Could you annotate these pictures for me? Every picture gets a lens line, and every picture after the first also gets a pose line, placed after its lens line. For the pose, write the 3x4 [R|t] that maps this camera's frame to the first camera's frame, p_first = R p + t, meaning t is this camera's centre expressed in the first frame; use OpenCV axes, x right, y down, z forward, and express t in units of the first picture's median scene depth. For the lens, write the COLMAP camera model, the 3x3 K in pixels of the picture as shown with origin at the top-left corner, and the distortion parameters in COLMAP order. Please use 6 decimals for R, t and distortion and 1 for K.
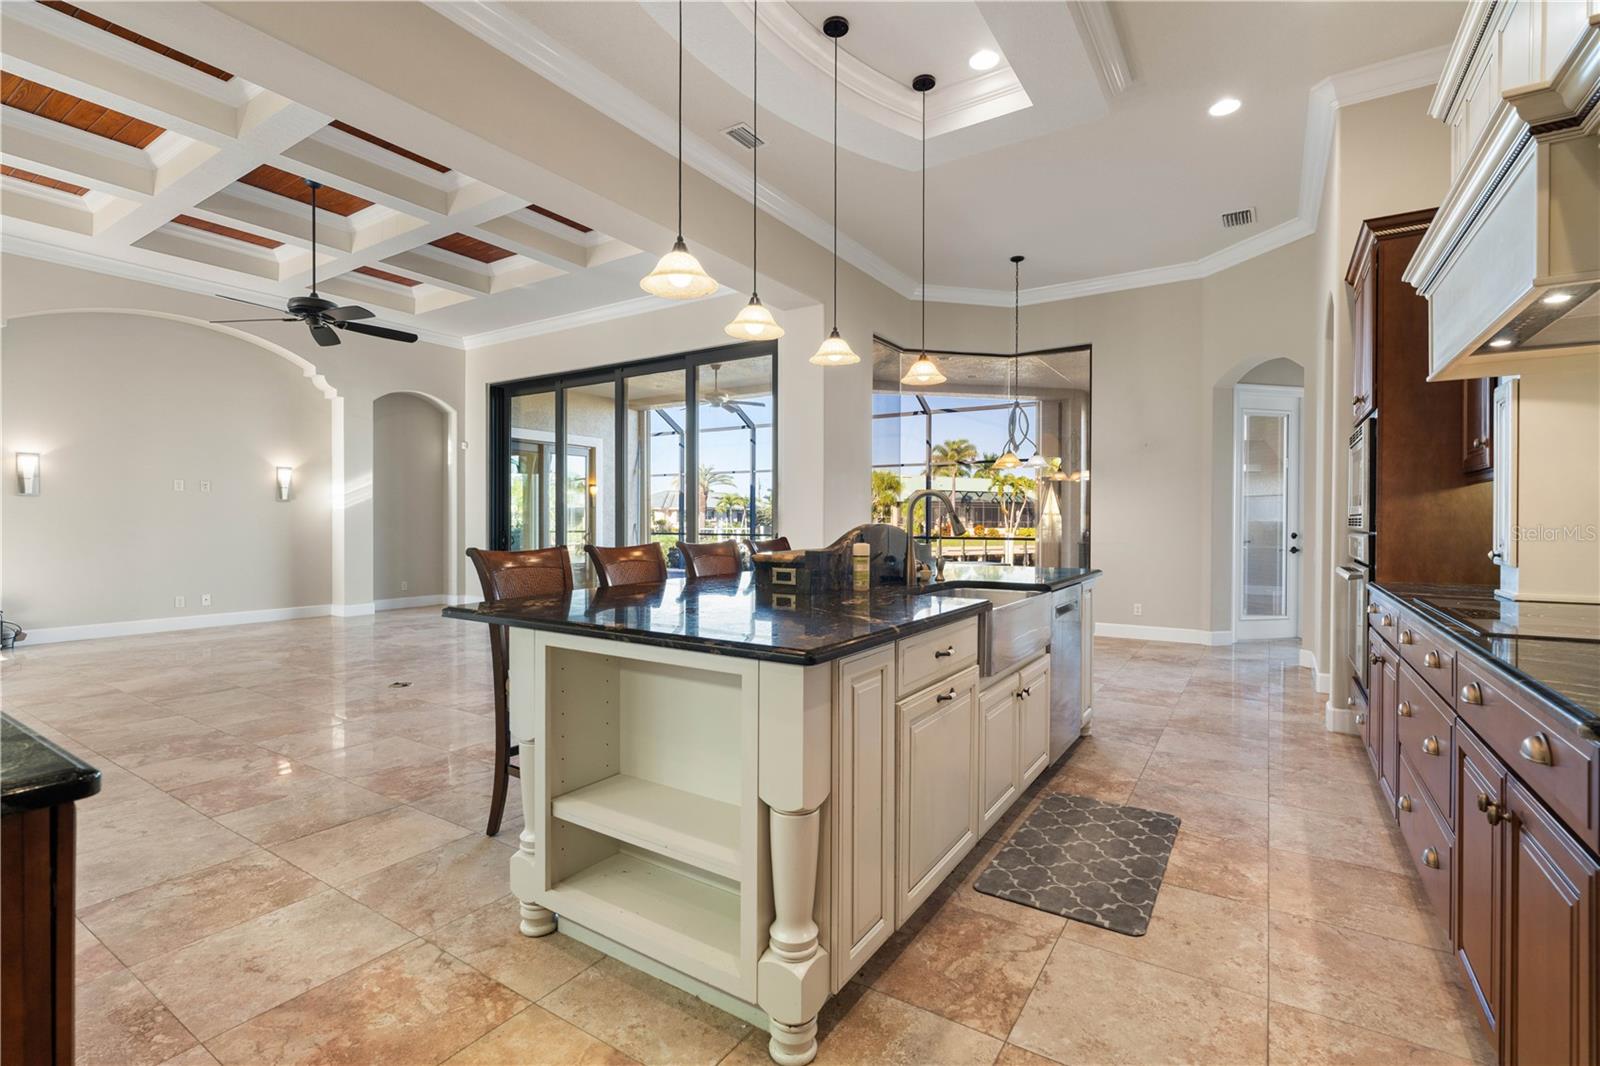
lens RADIAL K [[725.5, 0, 801.4], [0, 725.5, 527.9], [0, 0, 1]] dist [-0.004594, 0.000578]
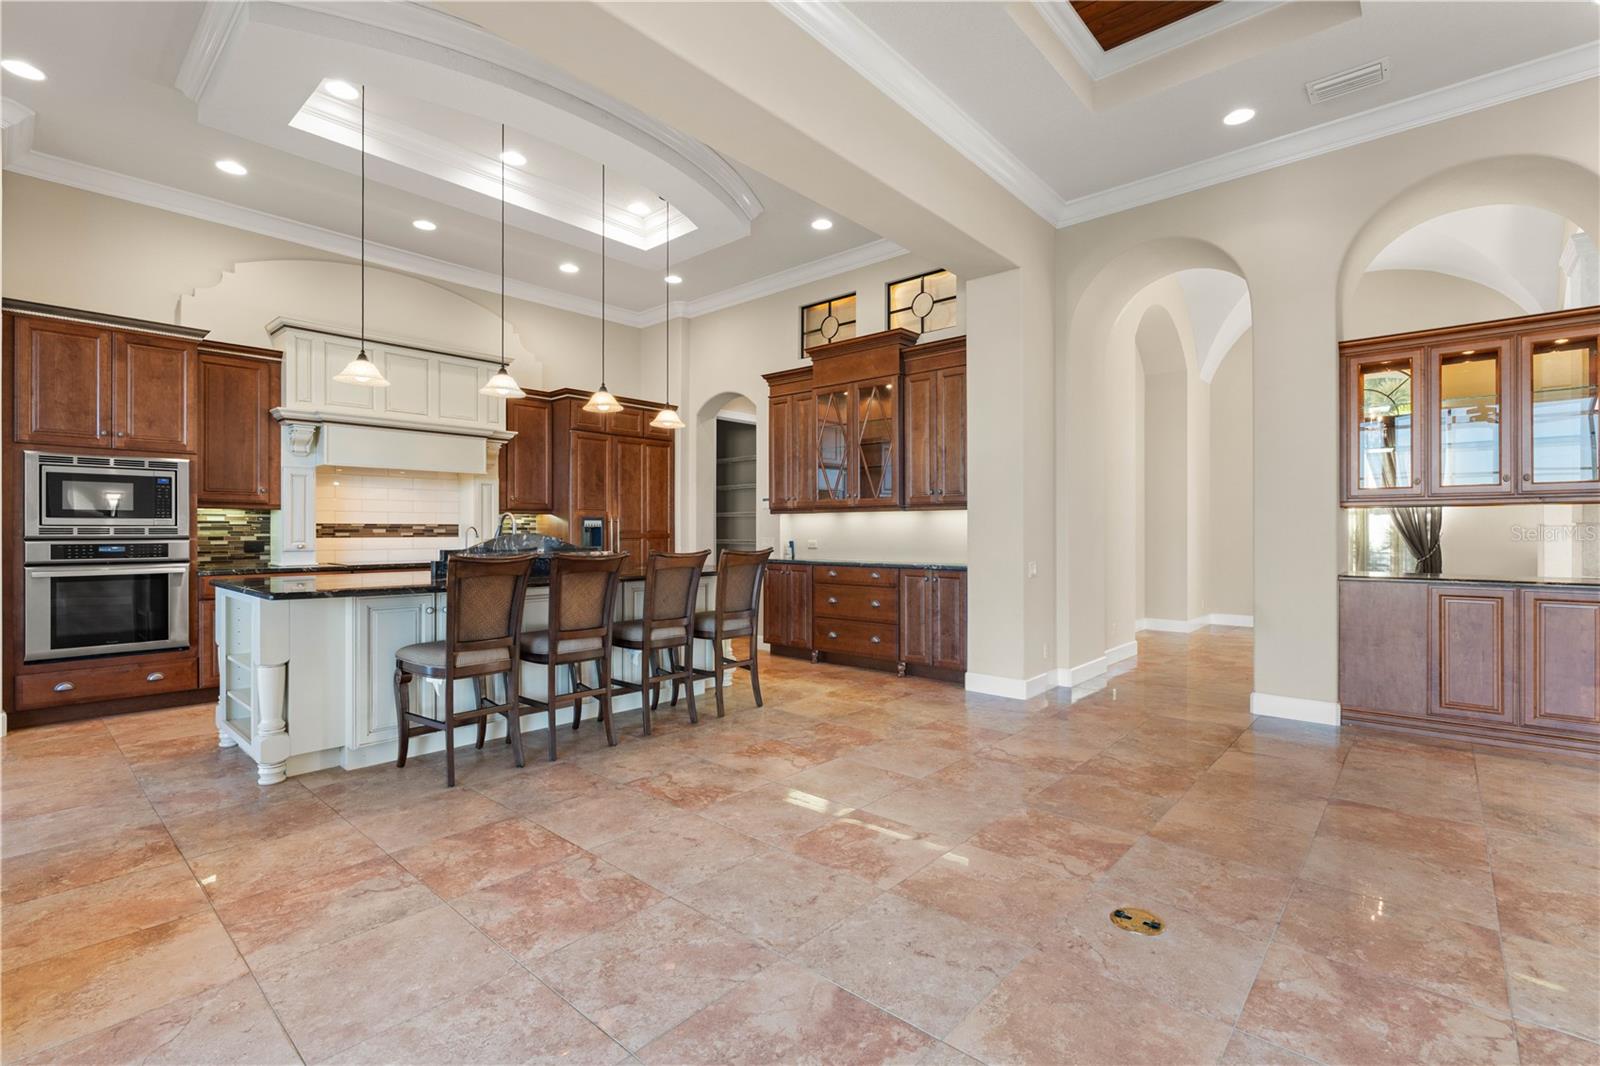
lens RADIAL K [[722.1, 0, 801.5], [0, 722.1, 533.0], [0, 0, 1]] dist [-0.006409, 0.001569]
pose [[-0.988355, -0.003910, 0.152113, -0.459571], [-0.002128, 0.999927, 0.011875, -0.016913], [-0.152149, 0.011413, -0.988292, 1.579816]]
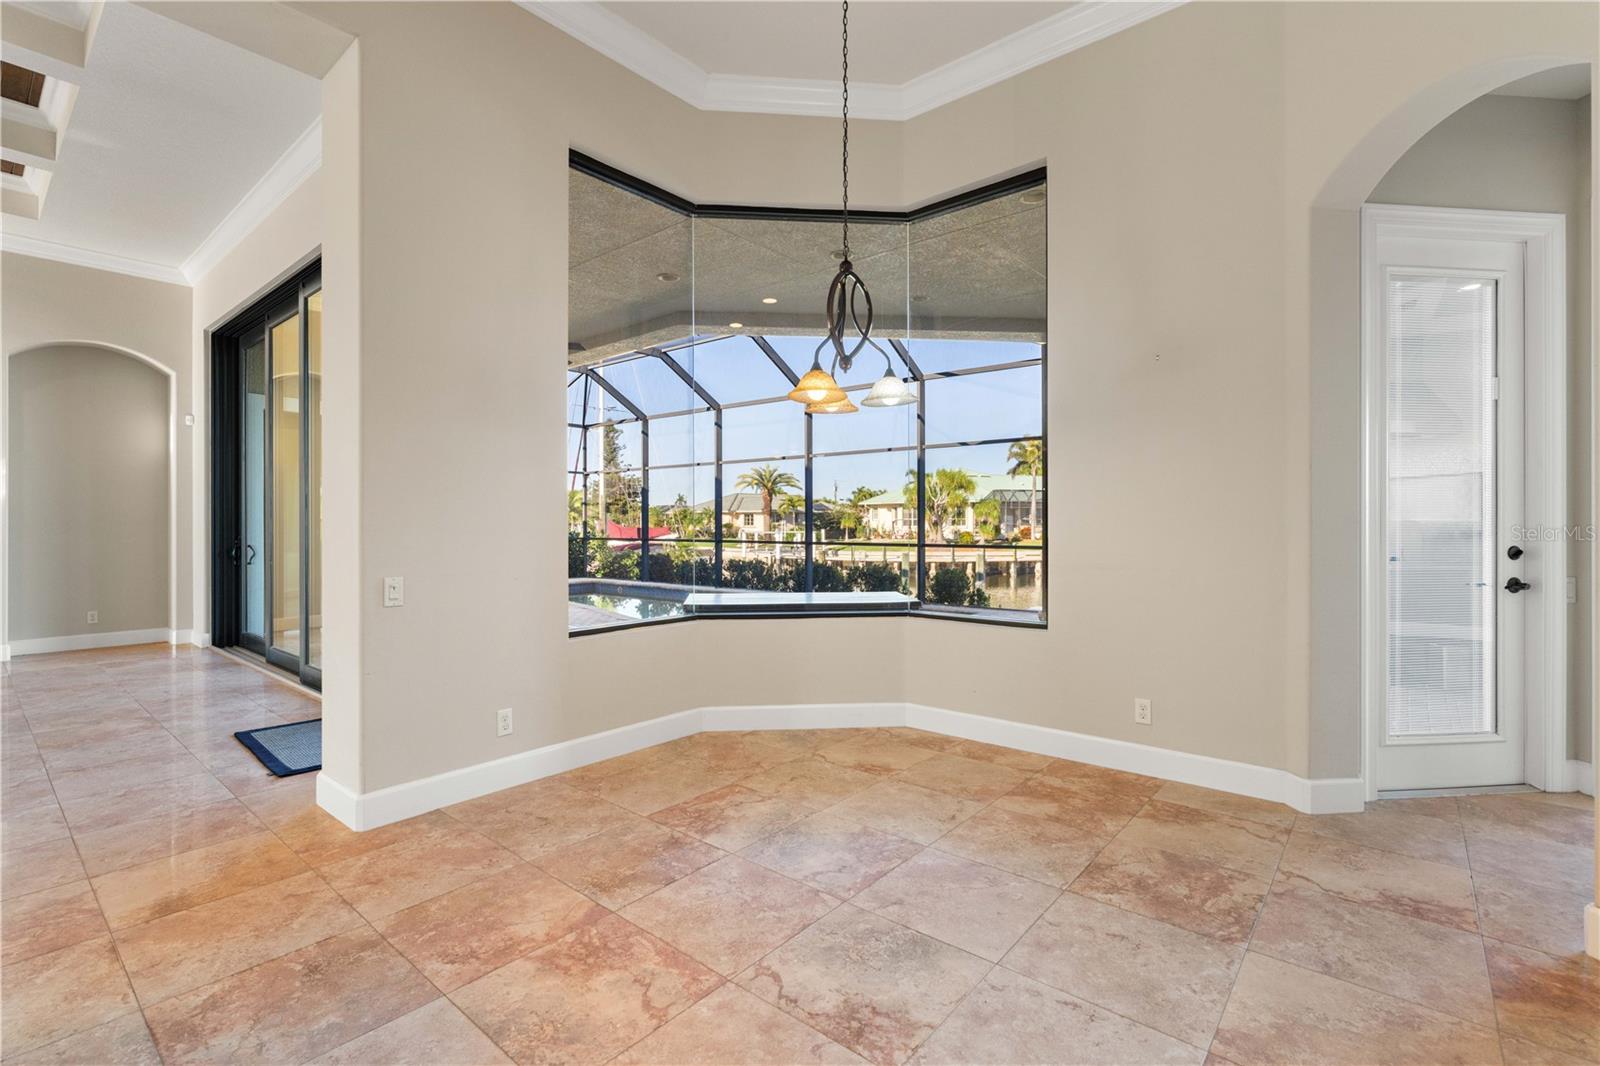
lens RADIAL K [[722.5, 0, 802.0], [0, 722.5, 522.4], [0, 0, 1]] dist [-0.005864, 0.000873]
pose [[0.992094, -0.004044, -0.125429, 0.470070], [0.002605, 0.999929, -0.011638, -0.005445], [0.125467, 0.011219, 0.992034, 0.787727]]
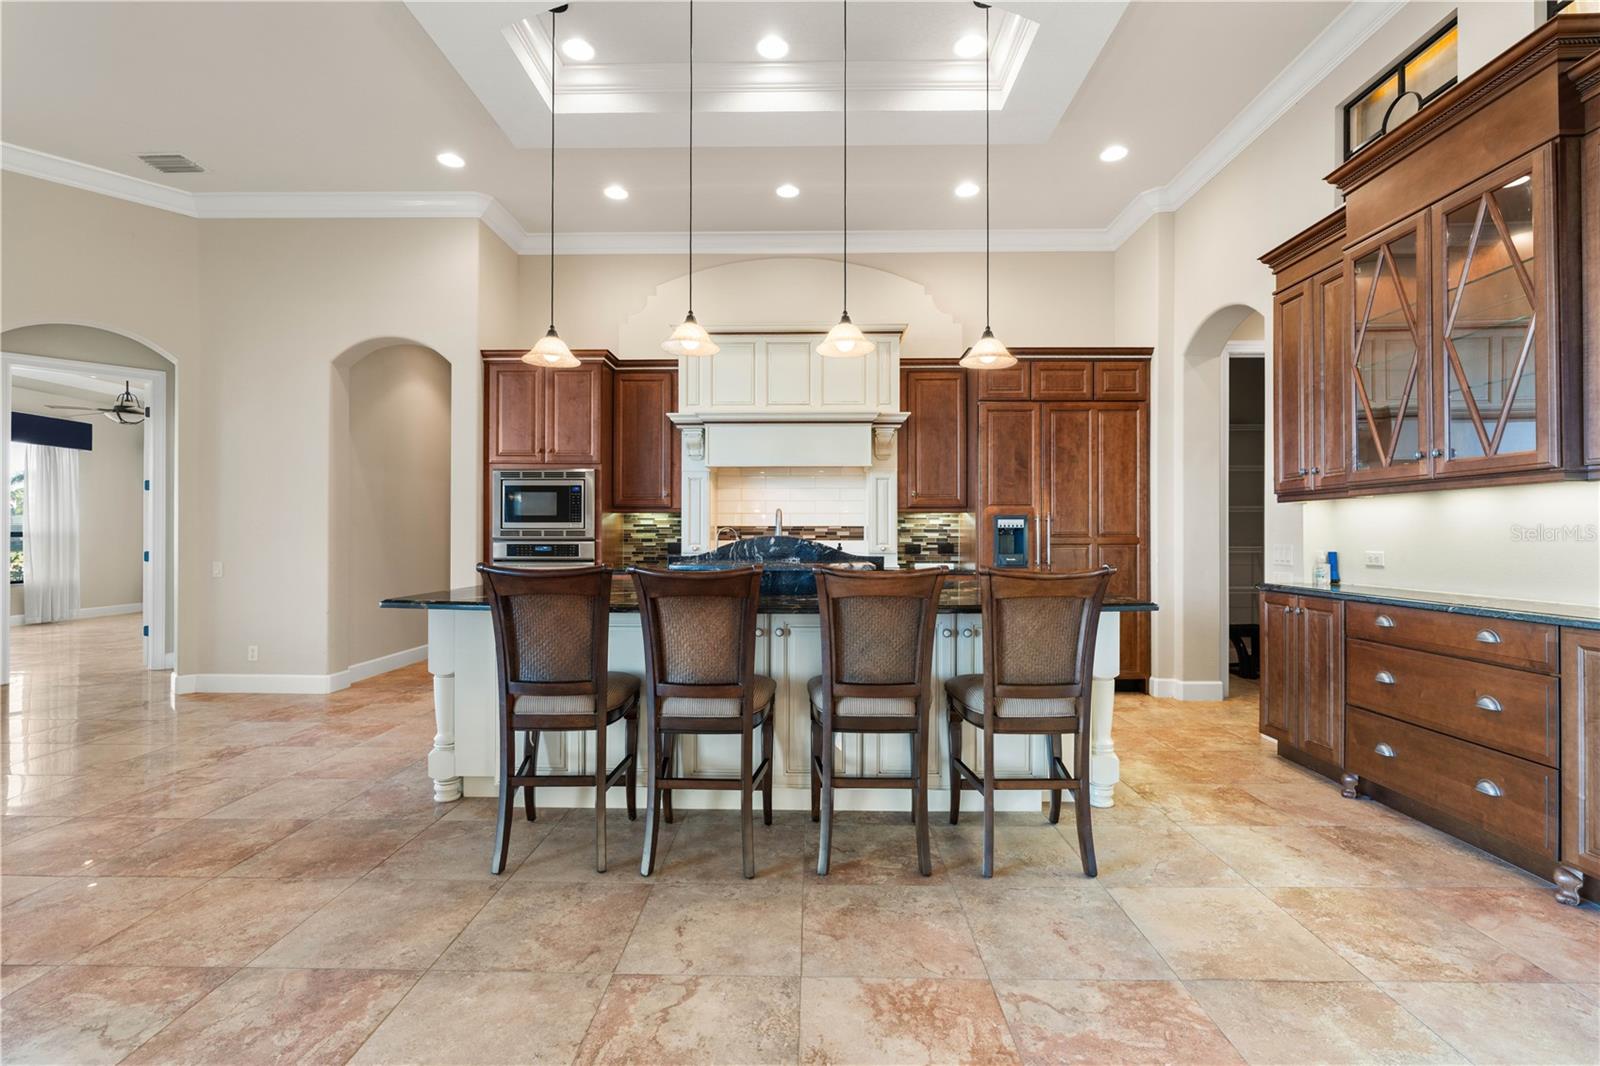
lens RADIAL K [[718.7, 0, 801.6], [0, 718.7, 532.7], [0, 0, 1]] dist [-0.005867, 0.001067]
pose [[-0.529576, -0.001355, 0.848261, -0.575431], [0.004535, 0.999980, 0.004428, -0.010122], [-0.848250, 0.006192, -0.529560, 1.026304]]
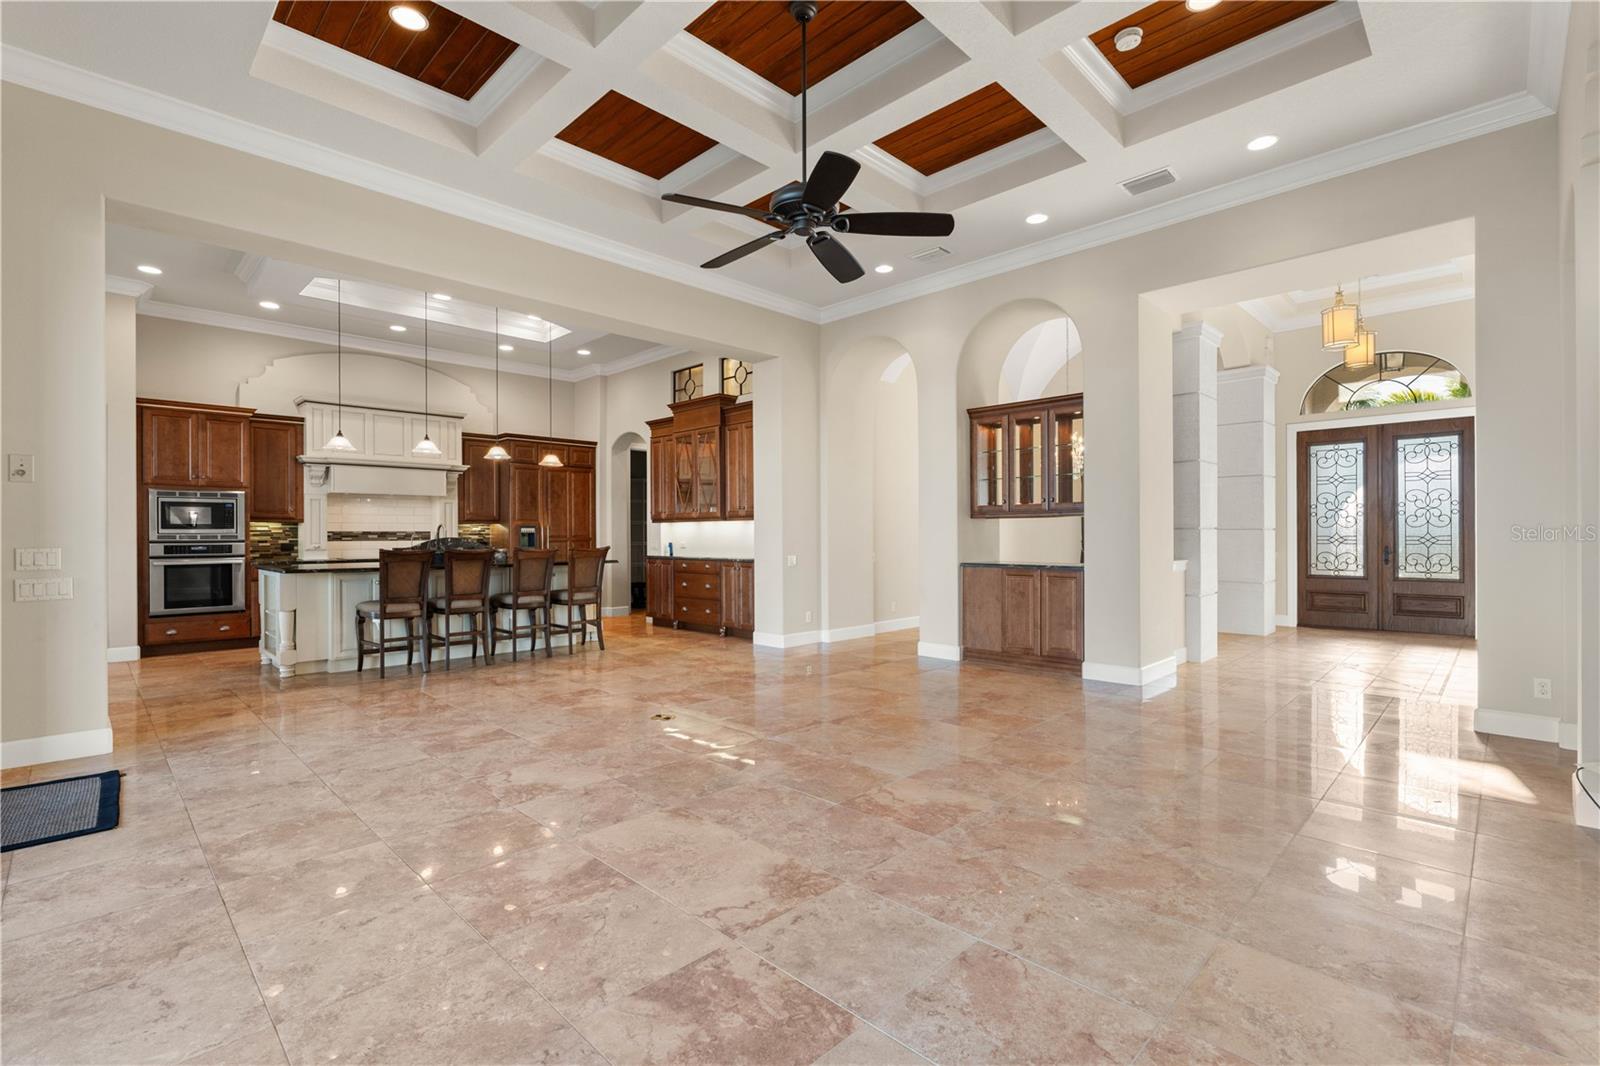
lens RADIAL K [[720.0, 0, 801.6], [0, 720.0, 538.0], [0, 0, 1]] dist [-0.005456, 0.000417]
pose [[-0.978618, -0.000606, 0.205684, -0.992667], [0.002164, 0.999910, 0.013242, -0.021667], [-0.205673, 0.013404, -0.978529, 2.016624]]
